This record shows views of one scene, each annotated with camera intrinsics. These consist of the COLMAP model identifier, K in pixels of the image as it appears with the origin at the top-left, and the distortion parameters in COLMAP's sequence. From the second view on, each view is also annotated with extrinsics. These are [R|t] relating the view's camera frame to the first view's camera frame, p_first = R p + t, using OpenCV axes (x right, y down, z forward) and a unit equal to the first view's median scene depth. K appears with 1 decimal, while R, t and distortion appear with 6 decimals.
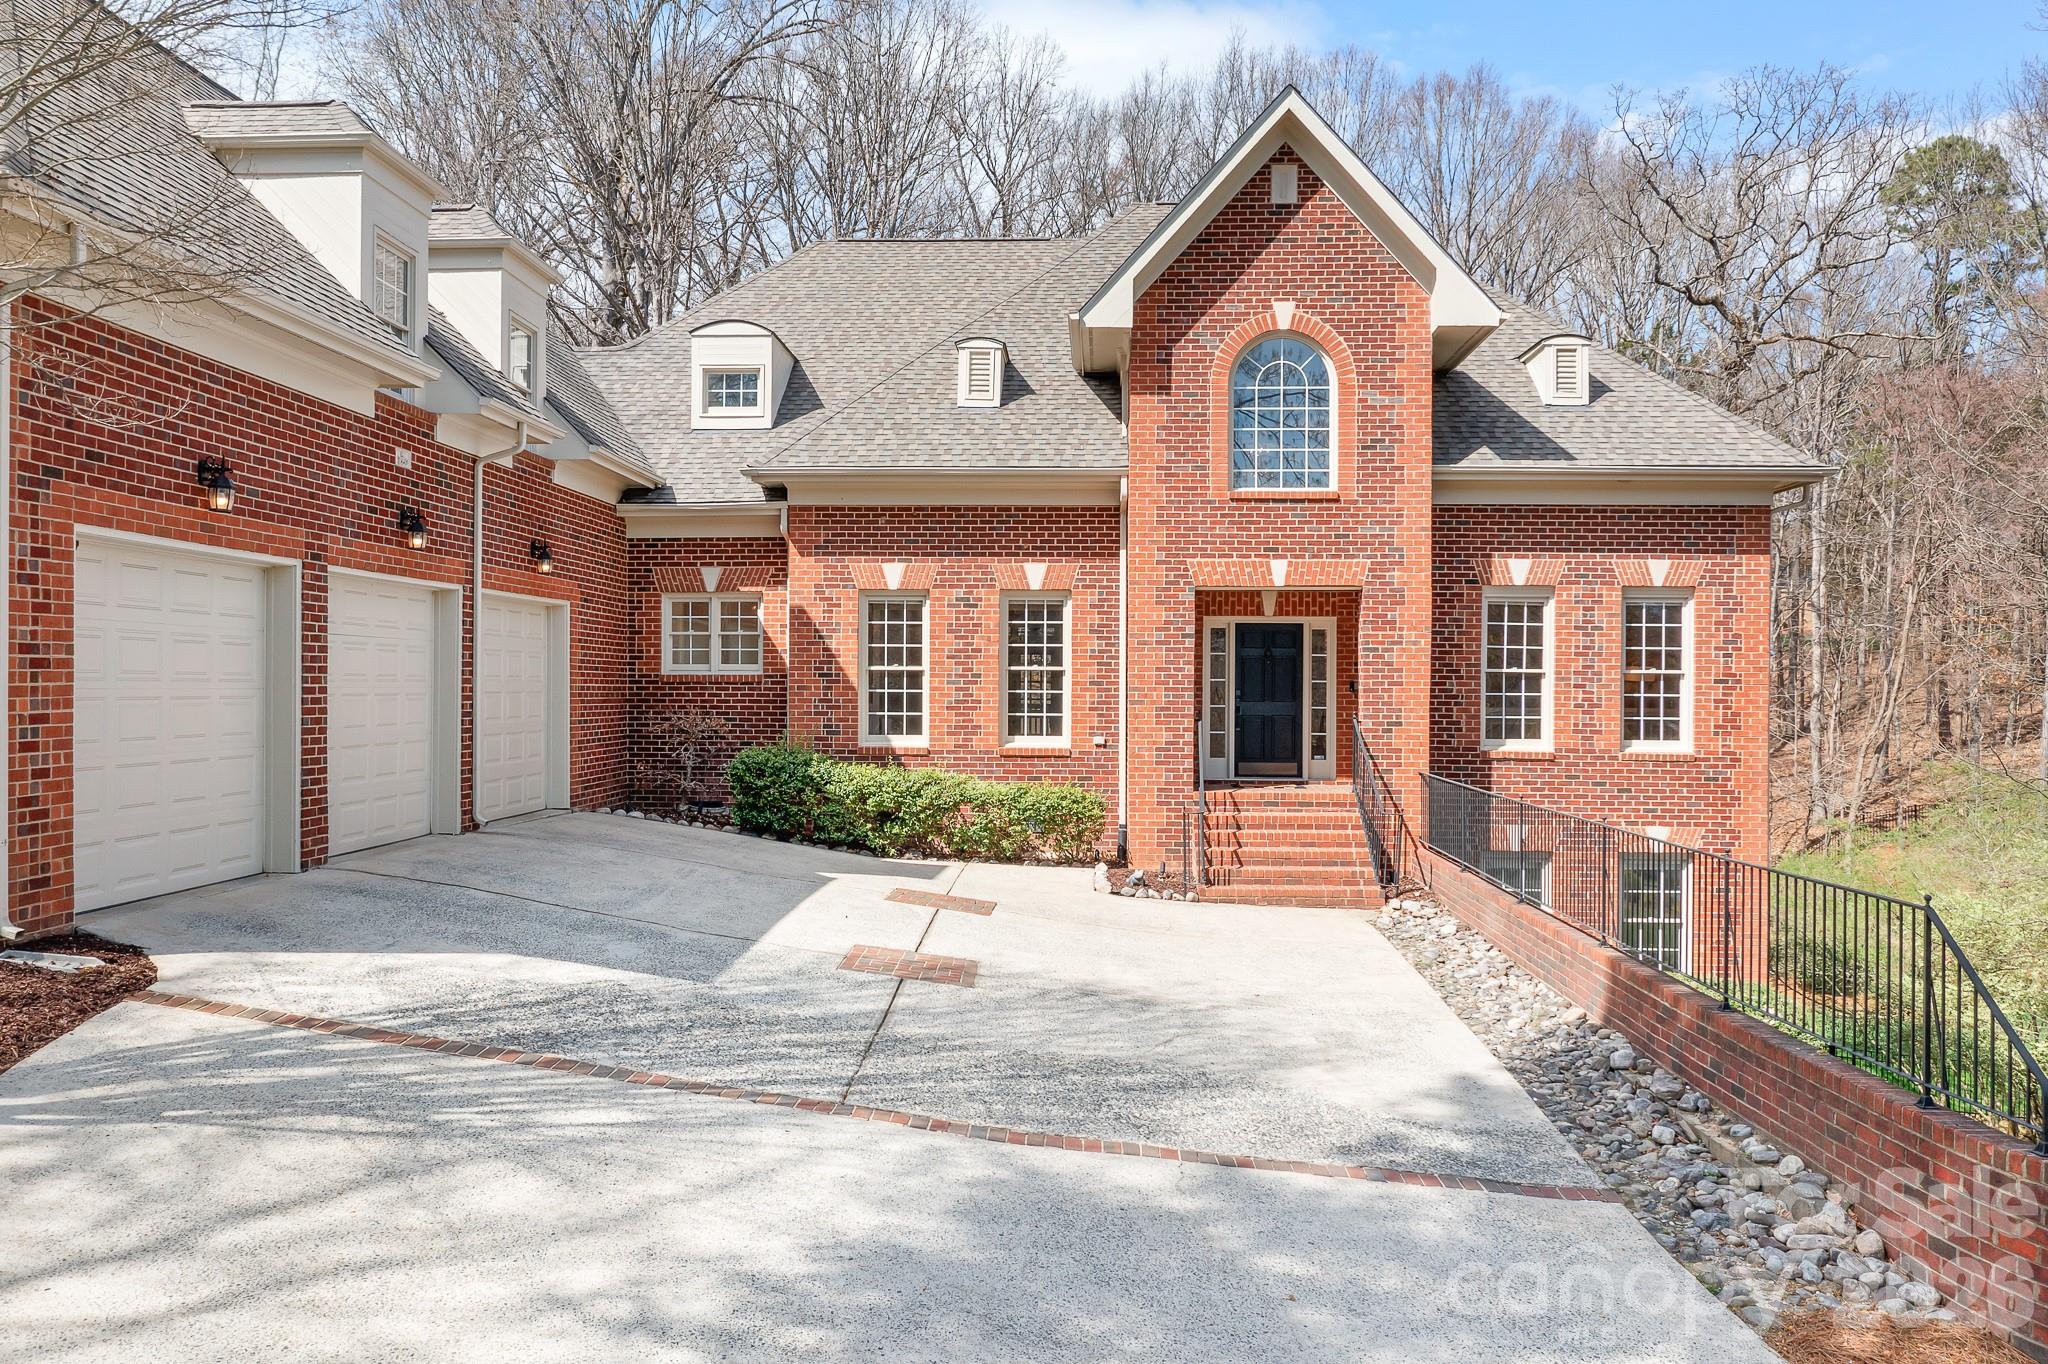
lens RADIAL K [[1643.9, 0, 1036.0], [0, 1643.9, 683.2], [0, 0, 1]] dist [-0.020092, 0.017017]
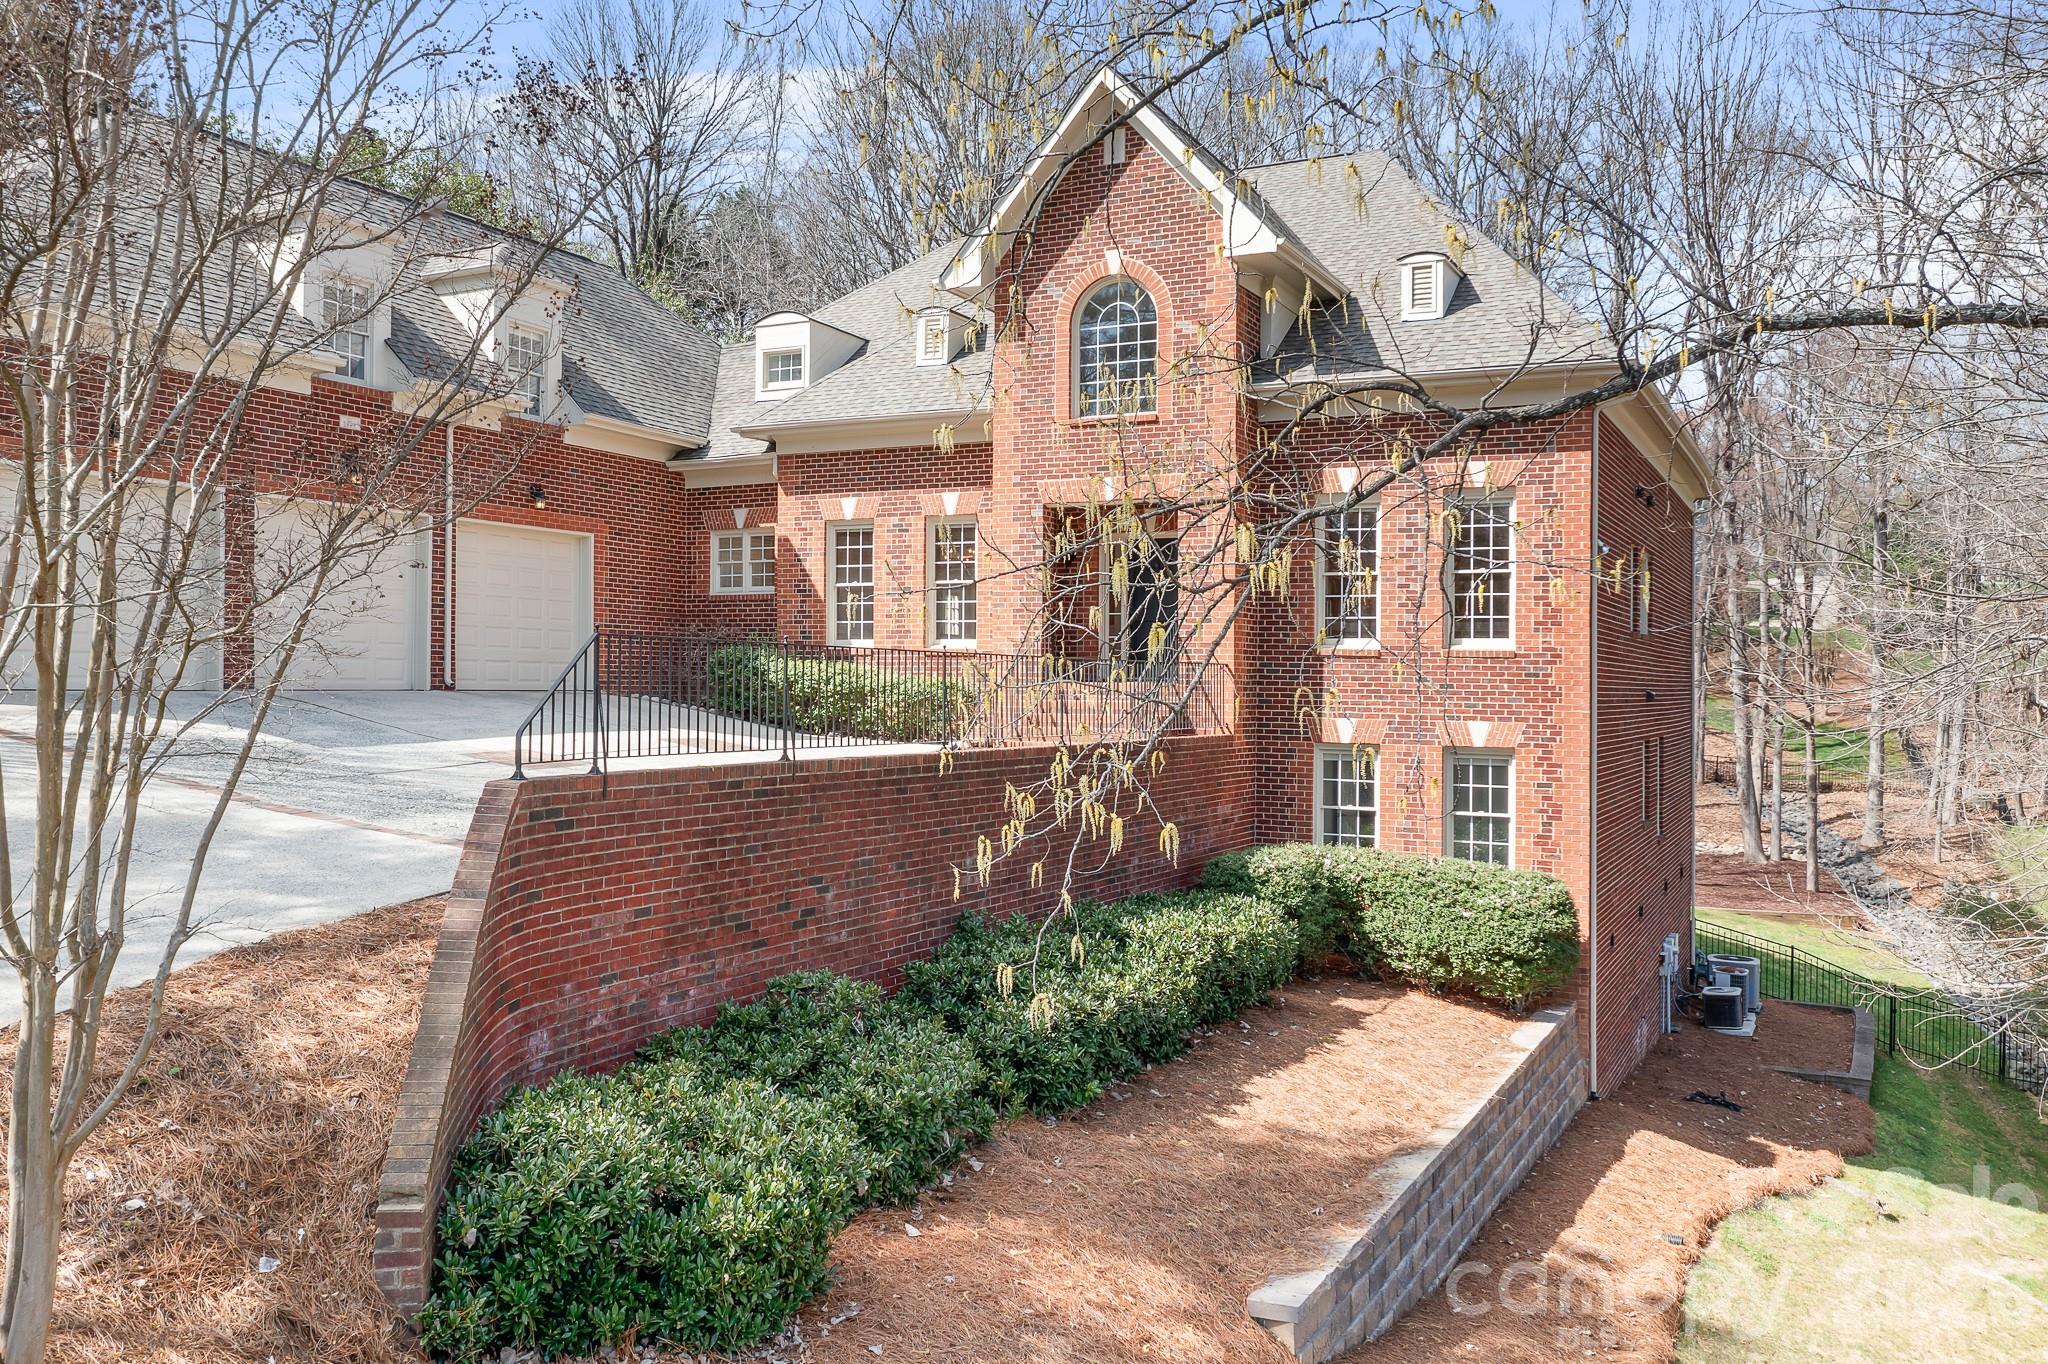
lens RADIAL K [[1643.9, 0, 1010.5], [0, 1643.9, 669.4], [0, 0, 1]] dist [-0.020092, 0.017017]
pose [[0.905111, 0.001204, -0.425174, 0.569033], [-0.006912, 0.999906, -0.011882, 0.071410], [0.425120, 0.013693, 0.905033, -0.054027]]
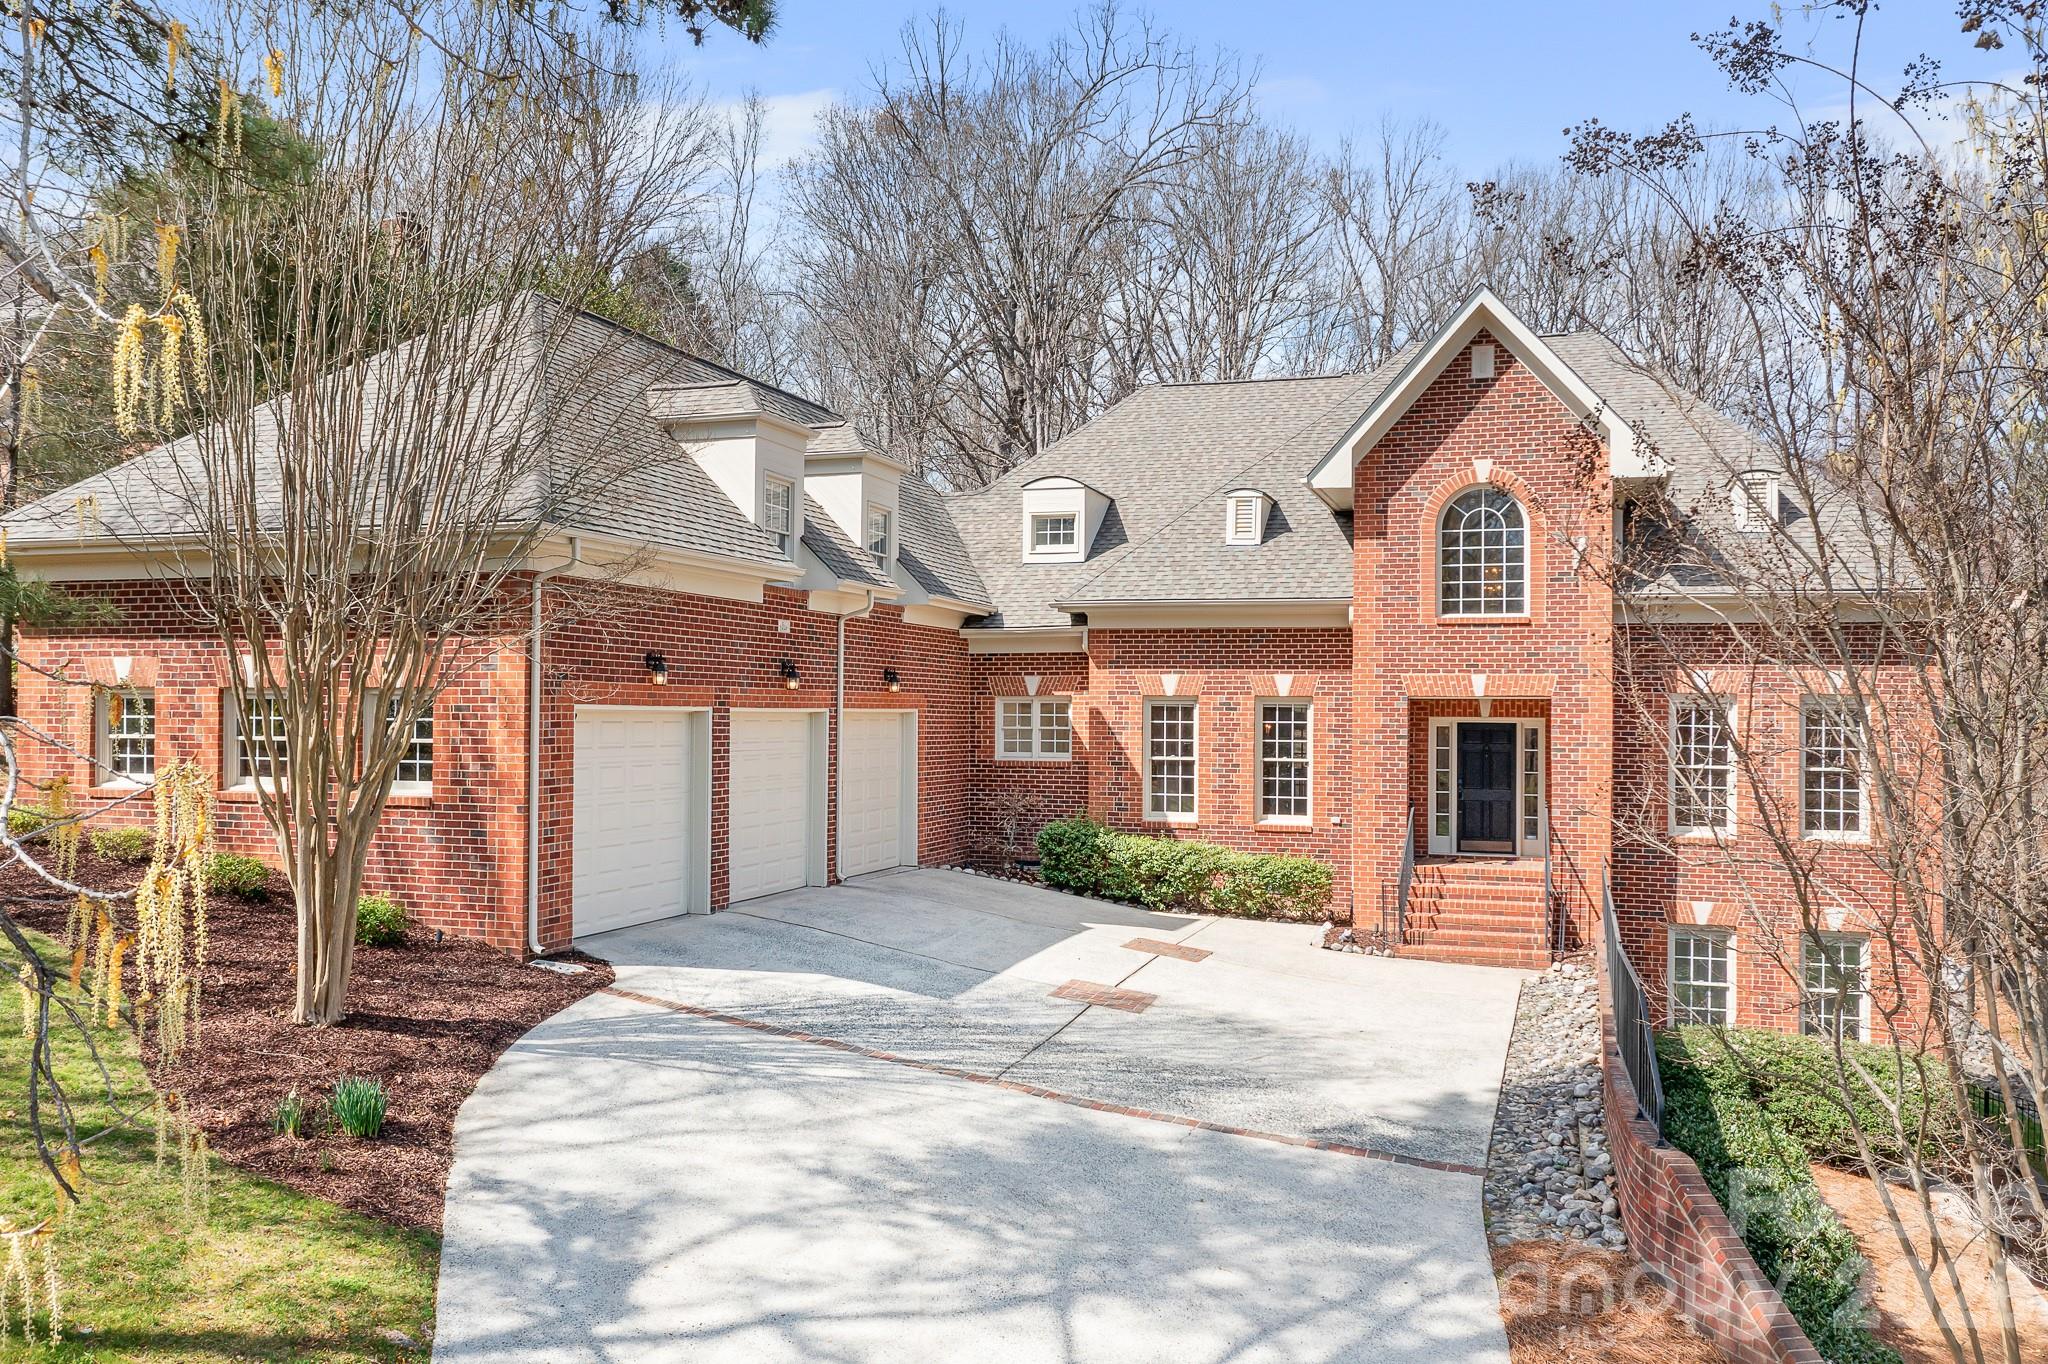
lens RADIAL K [[1643.9, 0, 1027.5], [0, 1643.9, 693.1], [0, 0, 1]] dist [-0.020092, 0.017017]
pose [[0.962359, 0.000441, -0.271781, 0.156597], [-0.003967, 0.999915, -0.012425, -0.045292], [0.271753, 0.013035, 0.962279, -0.243872]]
